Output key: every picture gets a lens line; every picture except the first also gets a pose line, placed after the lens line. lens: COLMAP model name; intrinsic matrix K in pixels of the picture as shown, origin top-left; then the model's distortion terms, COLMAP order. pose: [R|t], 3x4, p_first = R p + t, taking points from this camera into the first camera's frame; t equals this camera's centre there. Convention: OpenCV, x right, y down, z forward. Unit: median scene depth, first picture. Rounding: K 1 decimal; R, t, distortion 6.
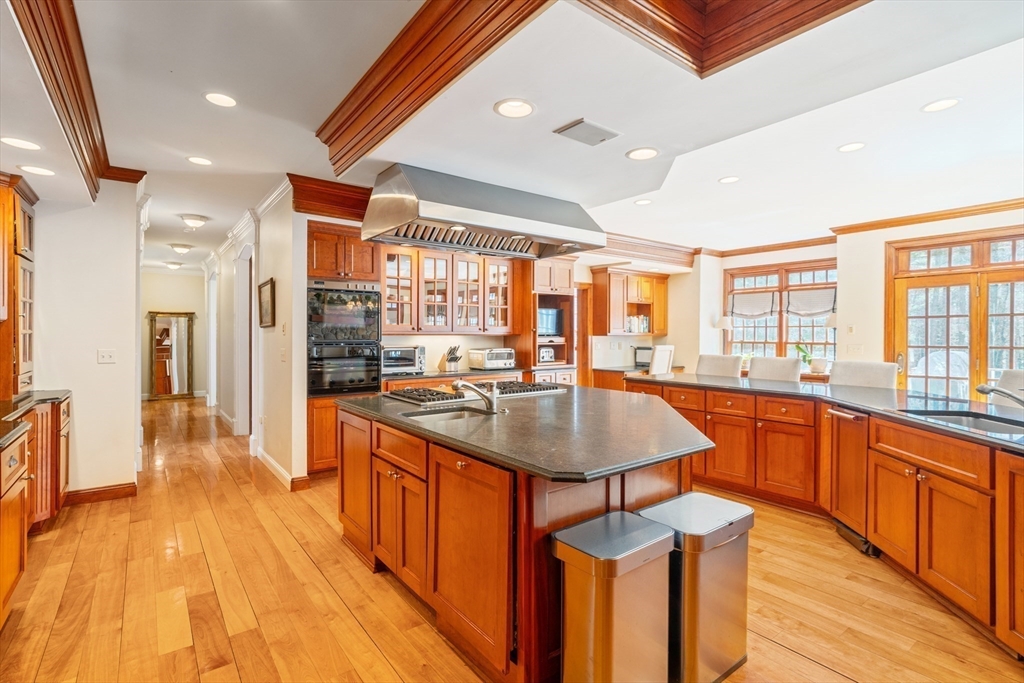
lens RADIAL K [[480.6, 0, 515.4], [0, 480.6, 335.0], [0, 0, 1]] dist [-0.011254, 0.006539]
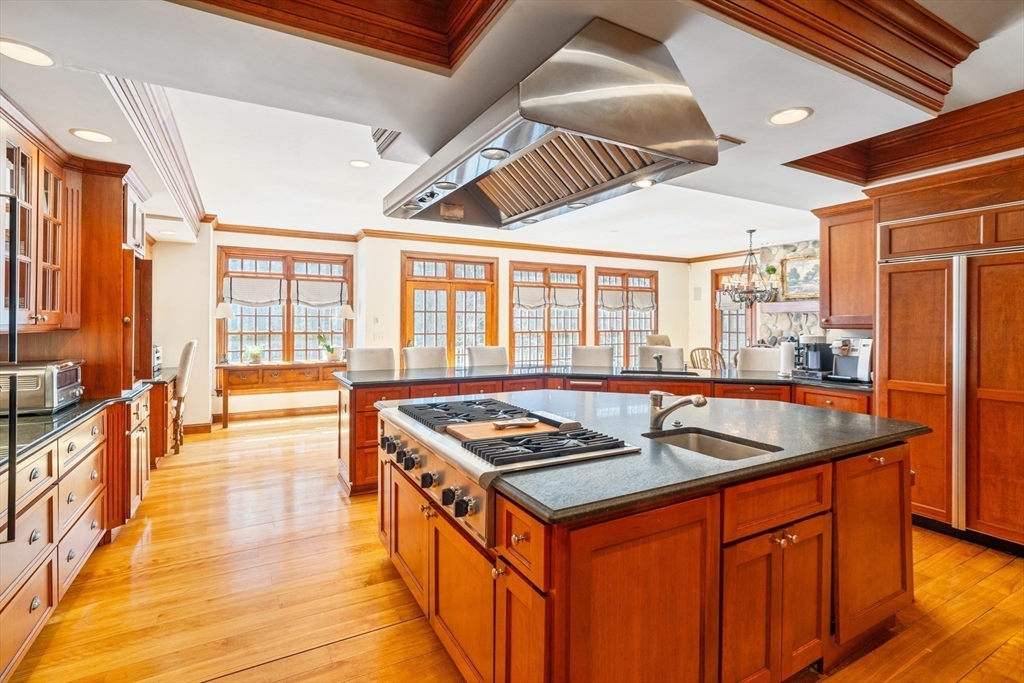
lens RADIAL K [[480.6, 0, 515.7], [0, 480.6, 321.4], [0, 0, 1]] dist [-0.011254, 0.006539]
pose [[0.144792, 0.011944, 0.989390, -0.345048], [0.004529, 0.999909, -0.012734, 0.007497], [-0.989452, 0.006325, 0.144724, 0.428133]]
